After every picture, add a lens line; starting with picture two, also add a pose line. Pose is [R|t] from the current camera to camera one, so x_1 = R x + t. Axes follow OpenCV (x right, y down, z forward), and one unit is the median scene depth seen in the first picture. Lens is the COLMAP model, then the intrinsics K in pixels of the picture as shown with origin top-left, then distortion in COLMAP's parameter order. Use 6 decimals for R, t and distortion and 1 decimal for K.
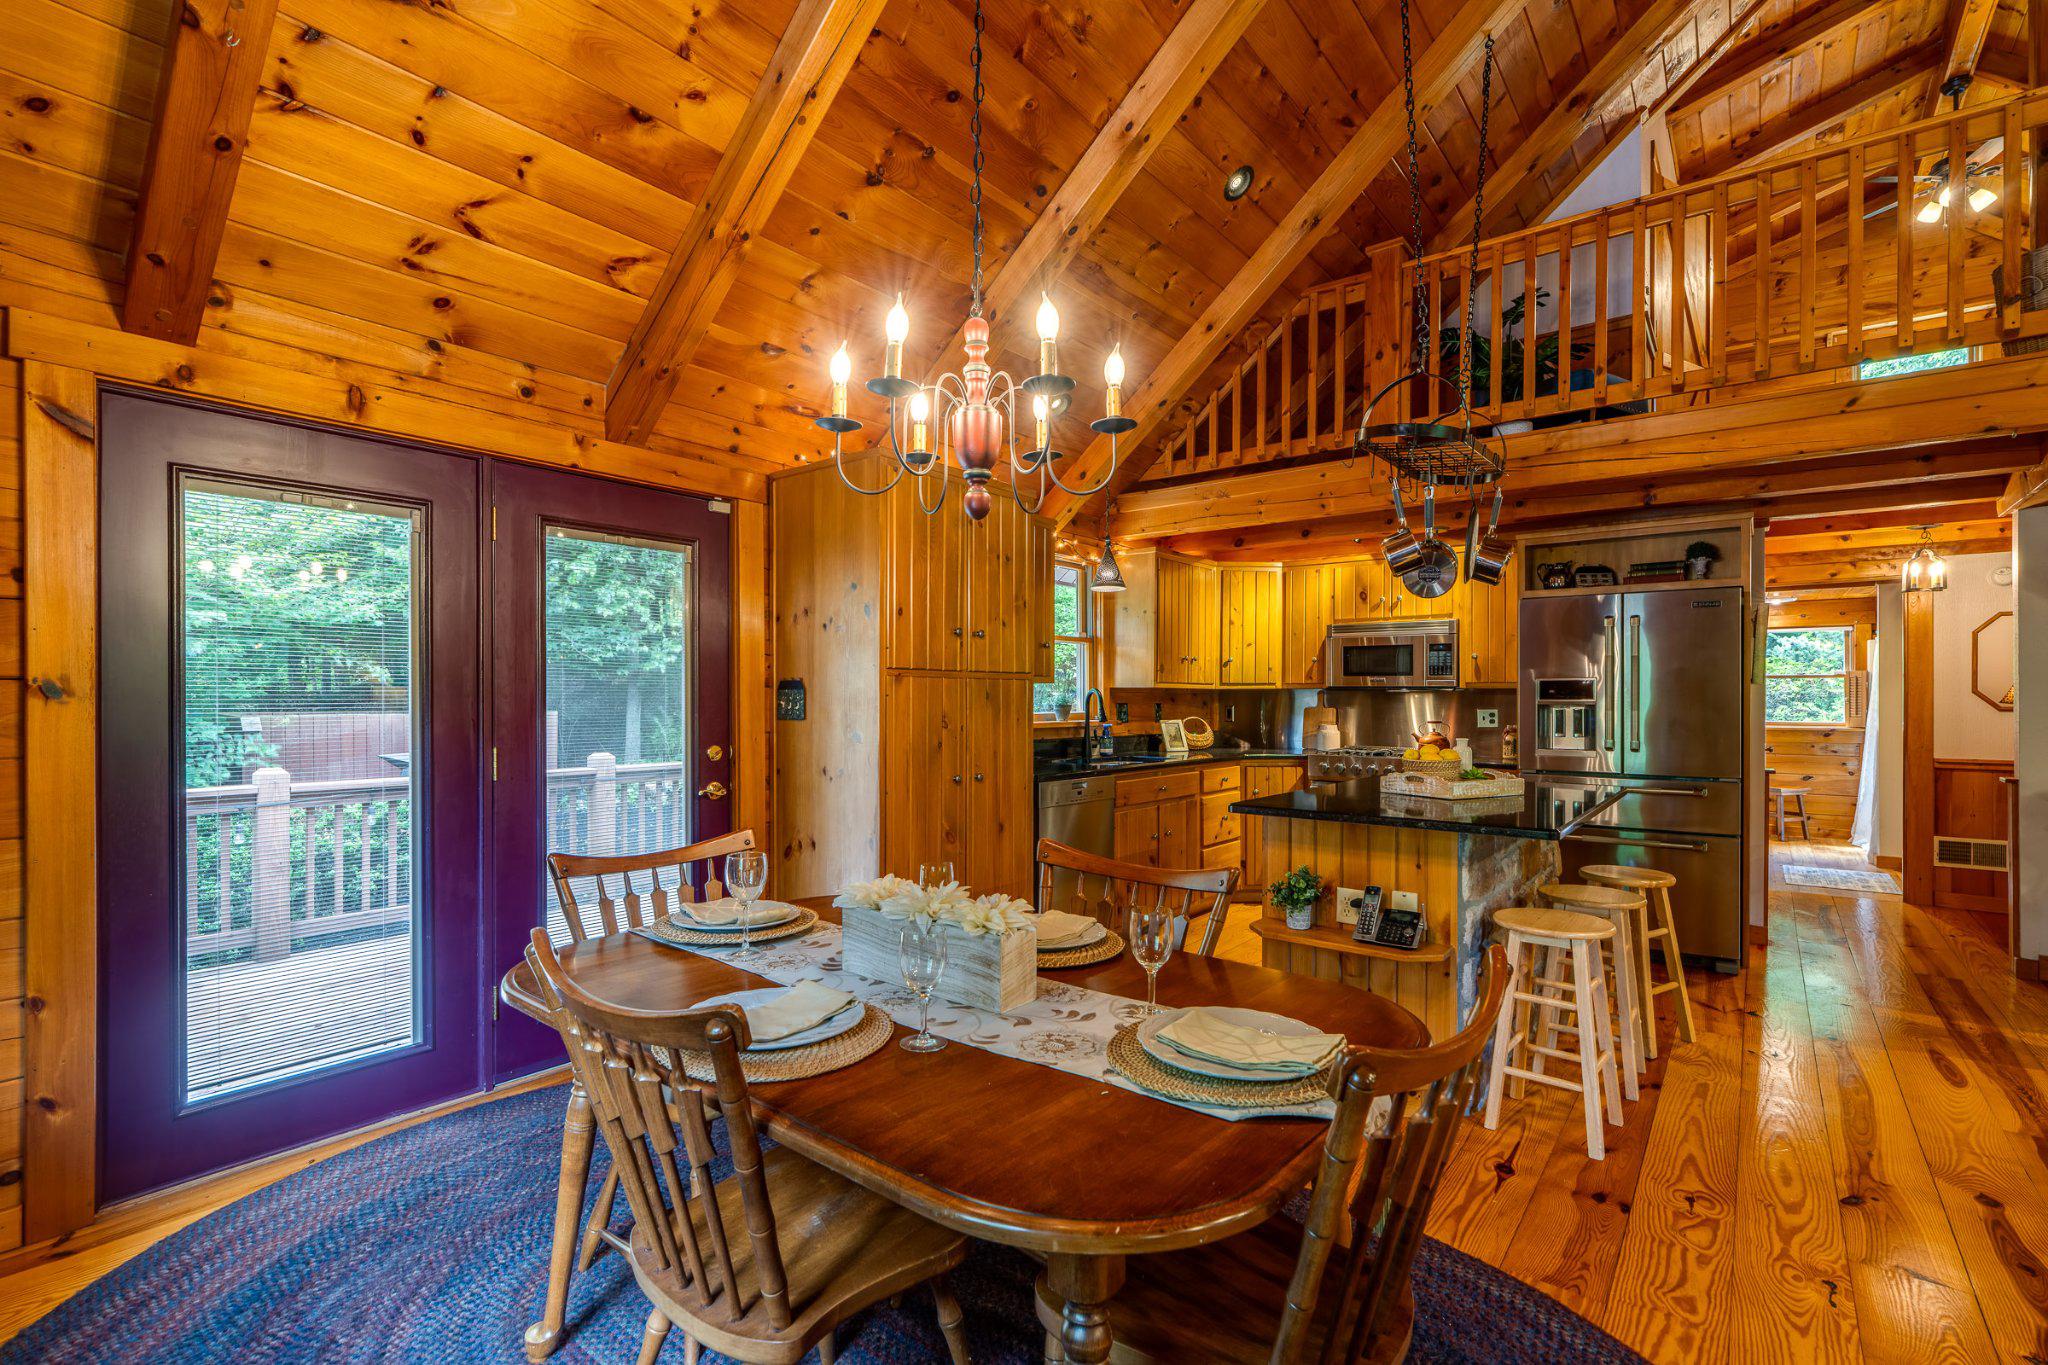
lens RADIAL K [[936.6, 0, 1016.4], [0, 936.6, 701.9], [0, 0, 1]] dist [-0.005004, 0.000270]
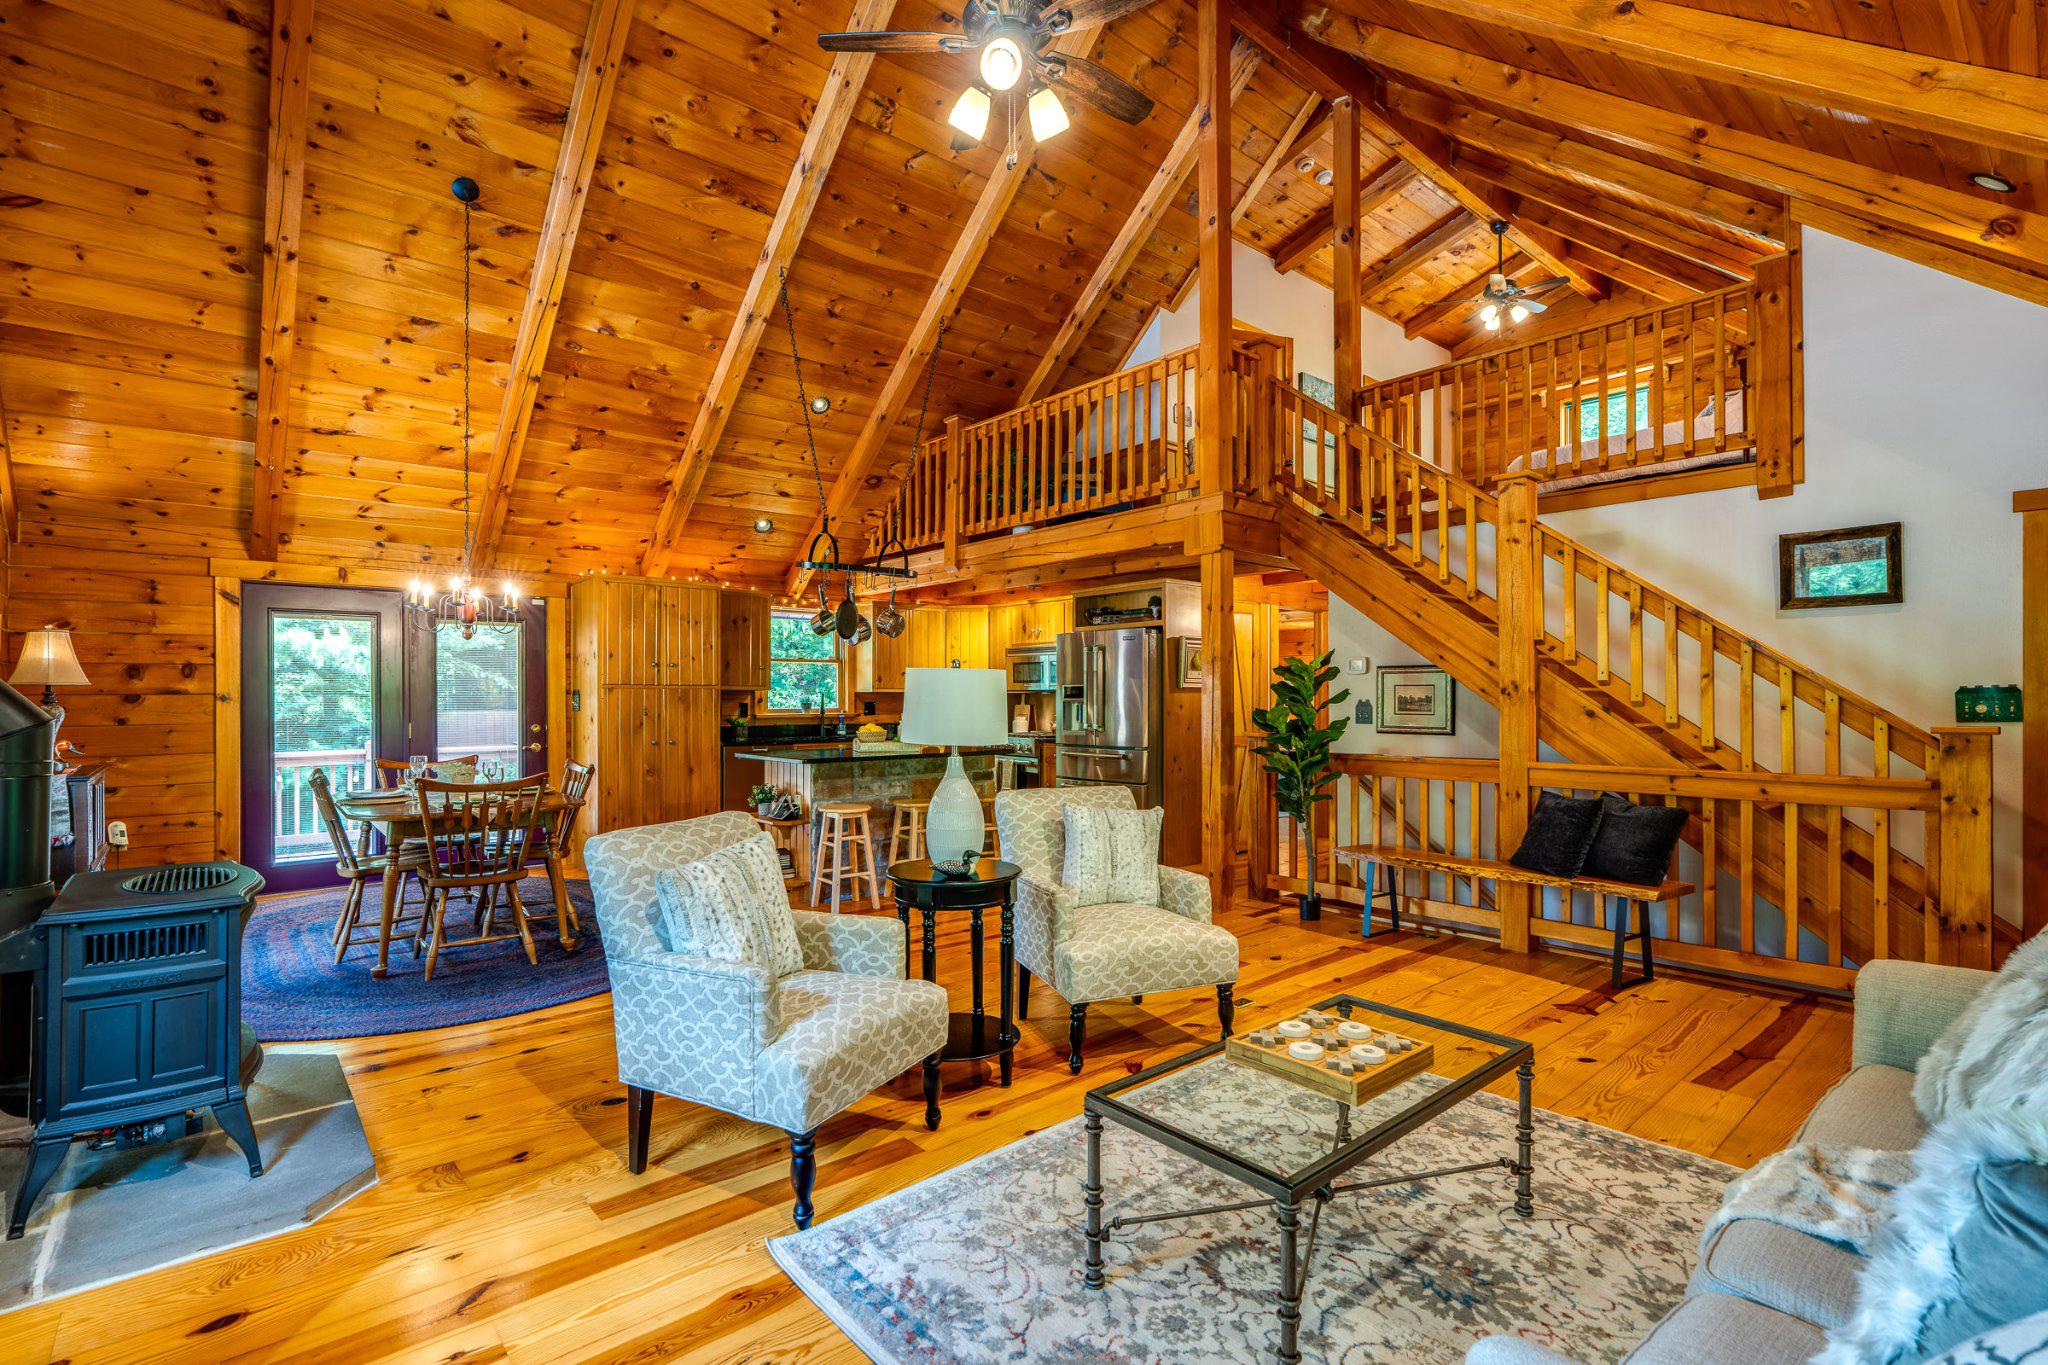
lens RADIAL K [[947.1, 0, 1022.2], [0, 947.1, 695.5], [0, 0, 1]] dist [-0.006669, -0.000070]
pose [[0.982104, -0.004888, -0.188275, 0.732605], [0.003583, 0.999967, -0.007269, 0.003331], [0.188304, 0.006465, 0.982090, -0.521679]]
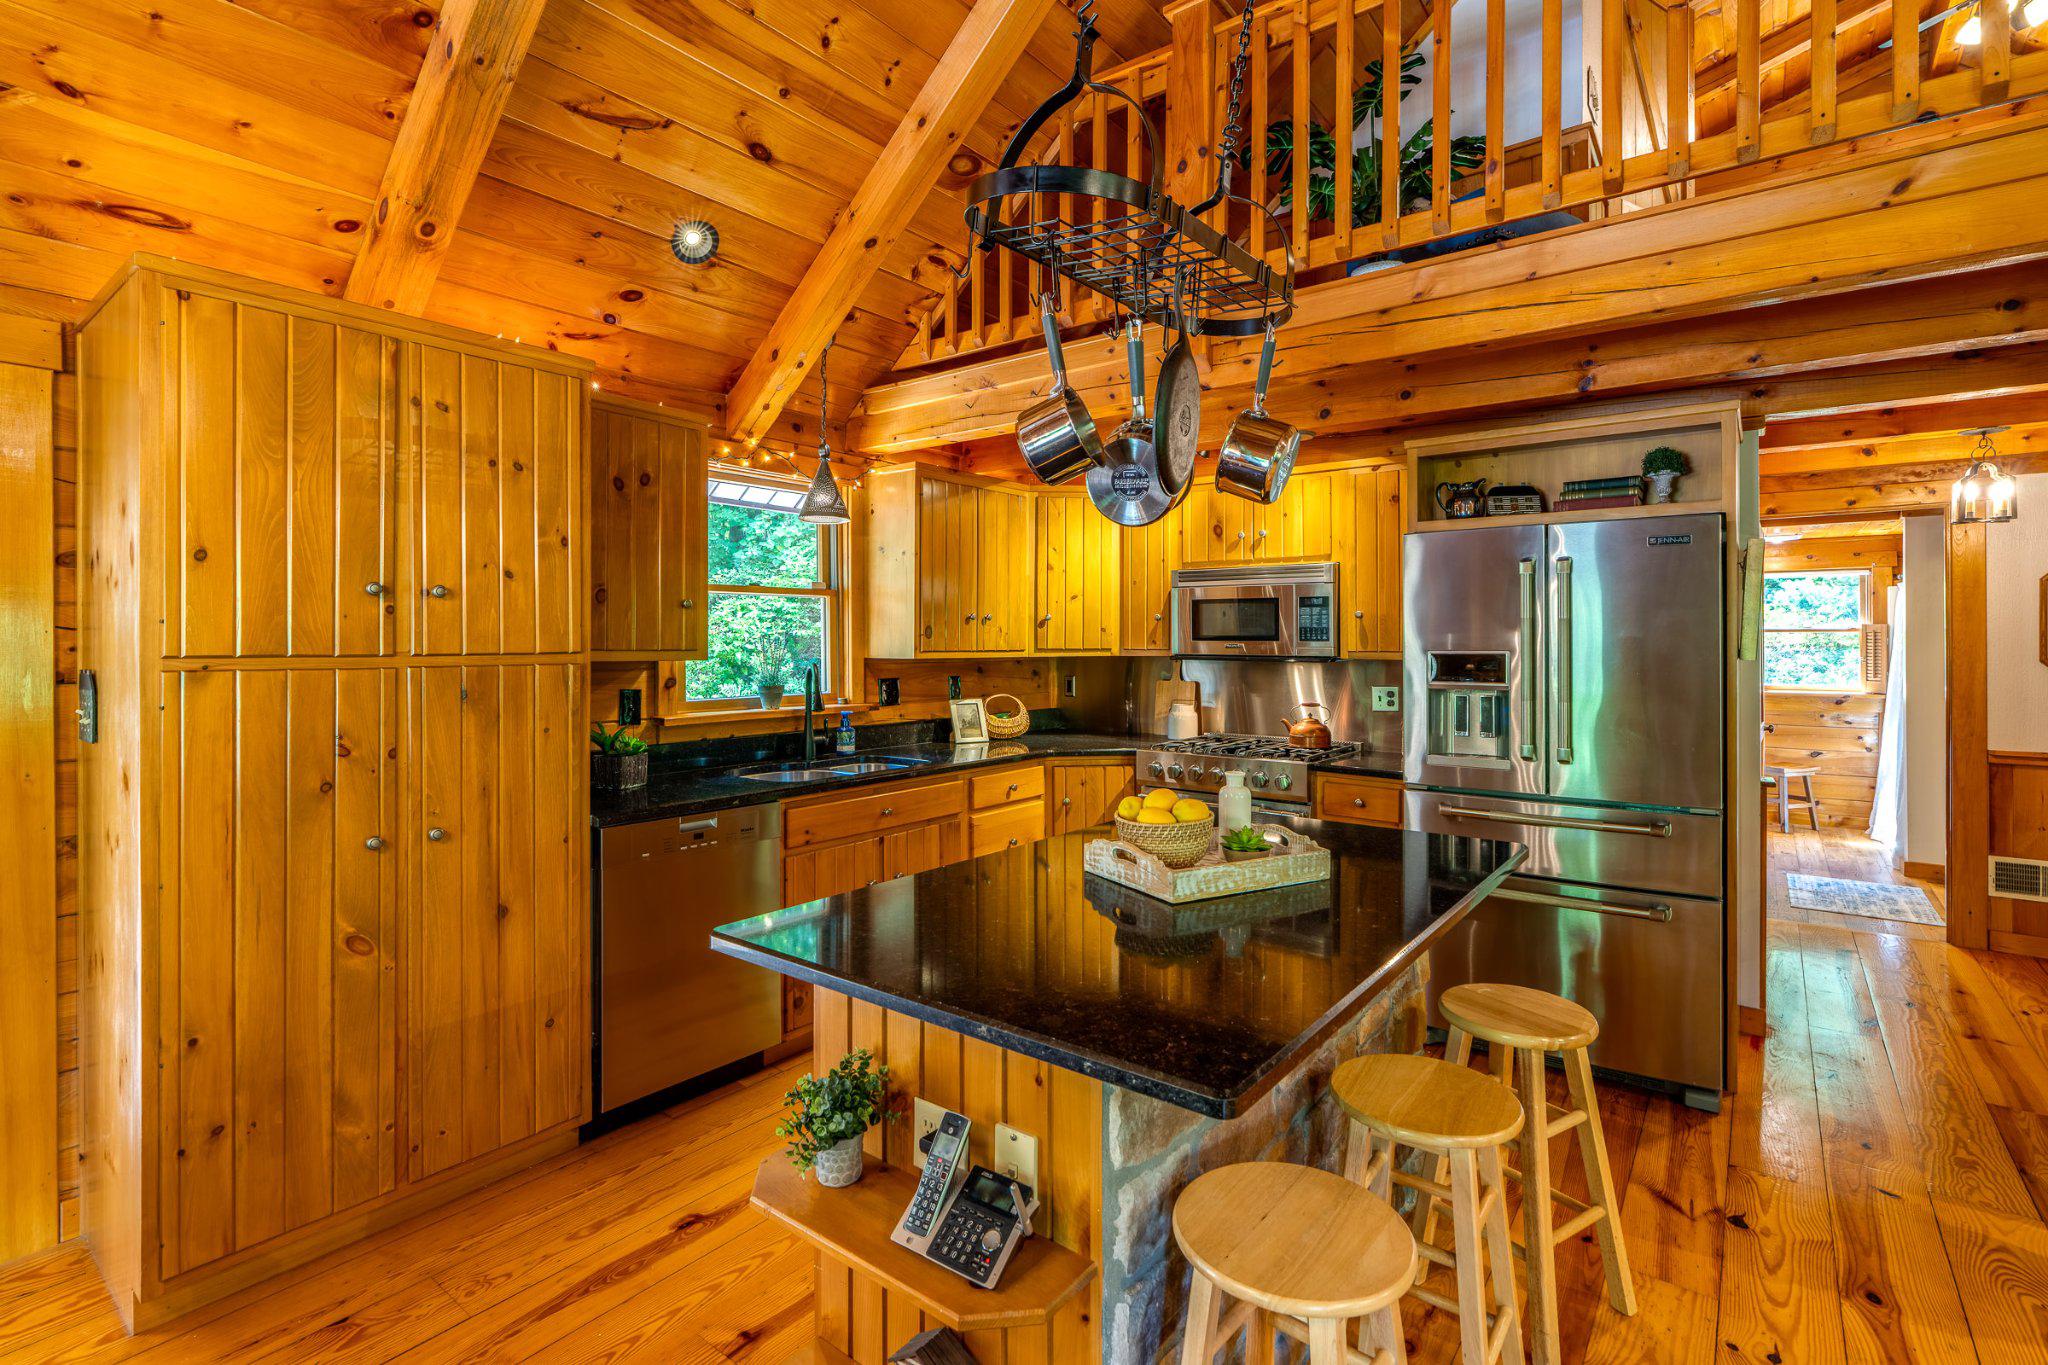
lens RADIAL K [[954.9, 0, 1027.1], [0, 954.9, 641.6], [0, 0, 1]] dist [-0.007293, 0.000369]
pose [[0.999901, -0.002701, 0.013796, 0.239035], [0.002741, 0.999992, -0.002835, -0.028222], [-0.013788, 0.002872, 0.999901, 0.291061]]
